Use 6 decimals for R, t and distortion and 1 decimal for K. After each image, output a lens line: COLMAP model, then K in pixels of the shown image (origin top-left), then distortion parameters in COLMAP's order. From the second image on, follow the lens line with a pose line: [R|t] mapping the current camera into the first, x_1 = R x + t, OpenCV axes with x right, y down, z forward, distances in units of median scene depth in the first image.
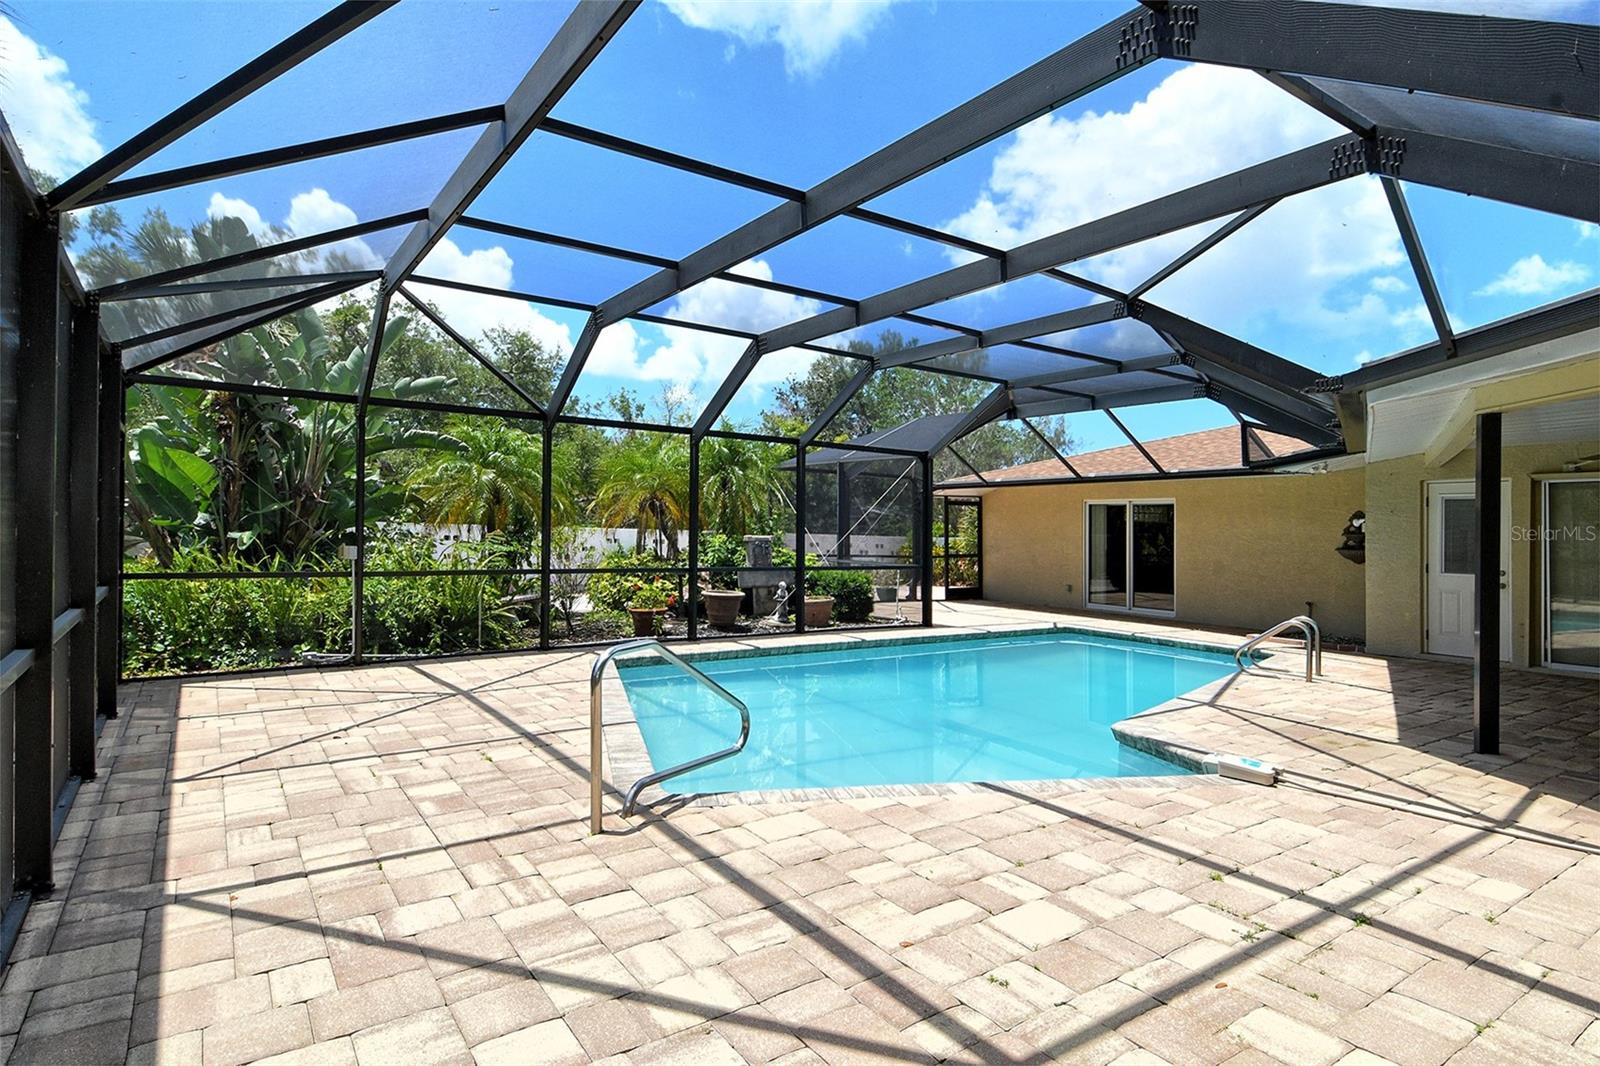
lens RADIAL K [[853.1, 0, 808.5], [0, 853.1, 535.8], [0, 0, 1]] dist [0.030331, -0.016899]
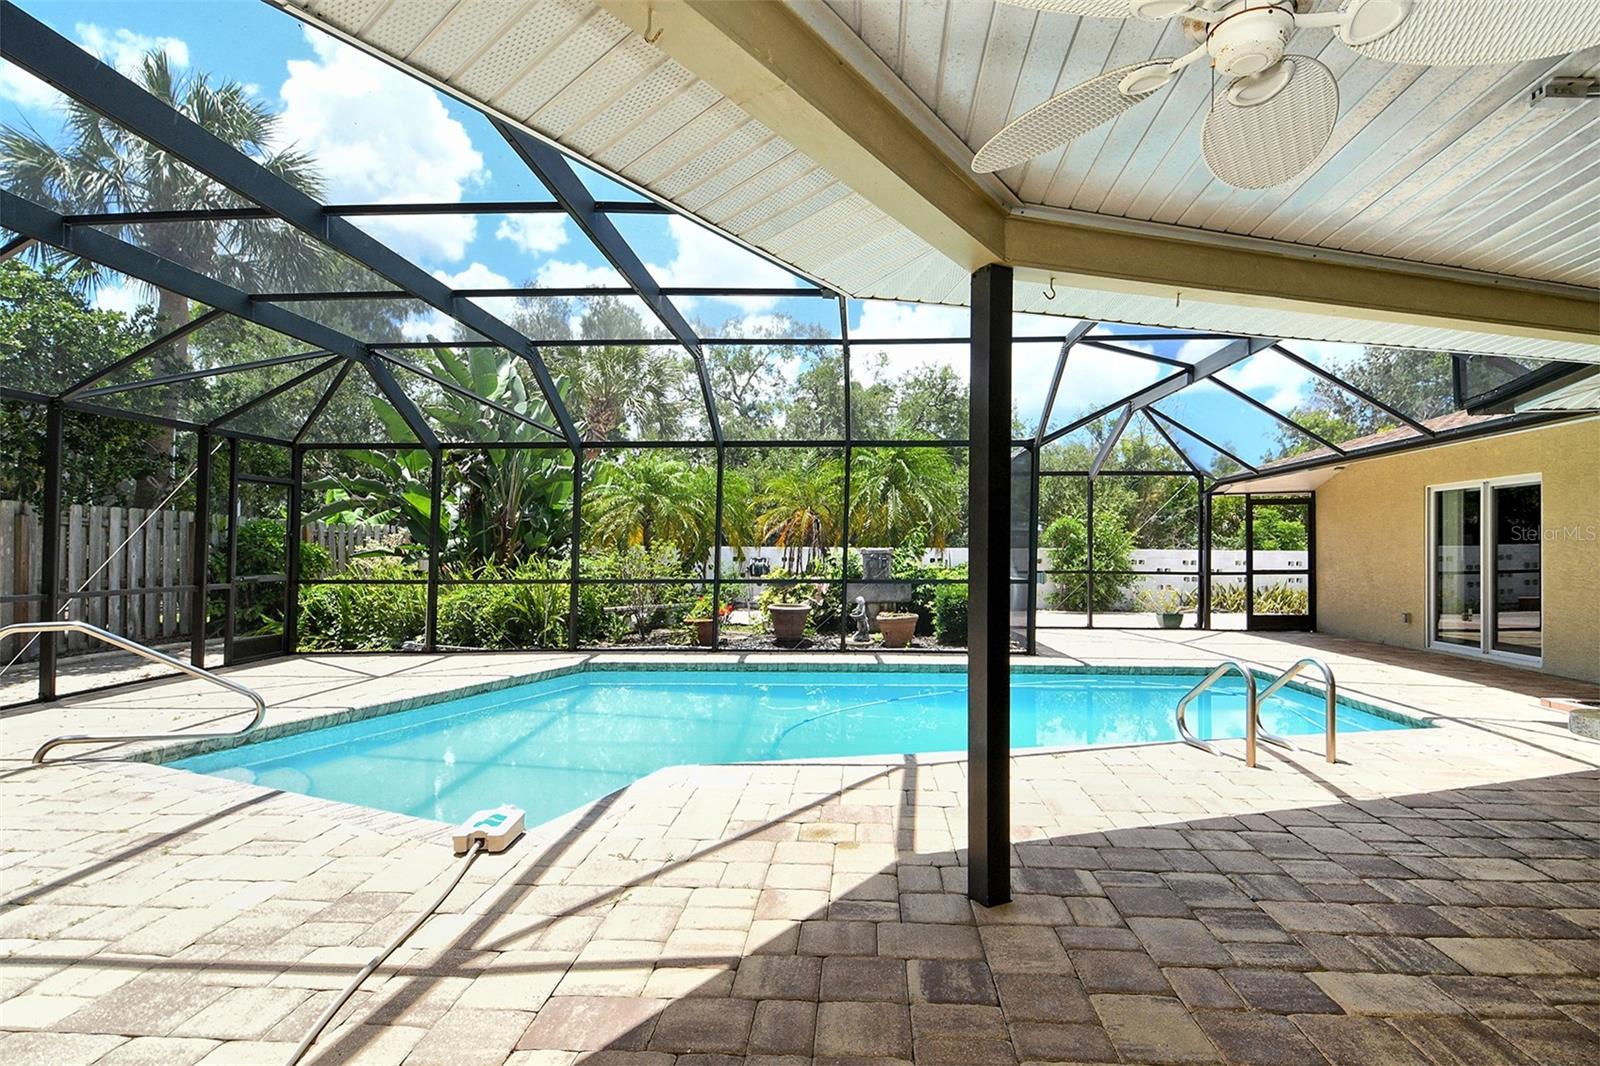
lens RADIAL K [[853.1, 0, 822.6], [0, 853.1, 546.6], [0, 0, 1]] dist [0.030331, -0.016899]
pose [[0.782891, -0.023699, -0.621707, 1.091733], [0.013194, 0.999682, -0.021492, 0.040098], [0.622019, 0.008623, 0.782955, 0.538102]]
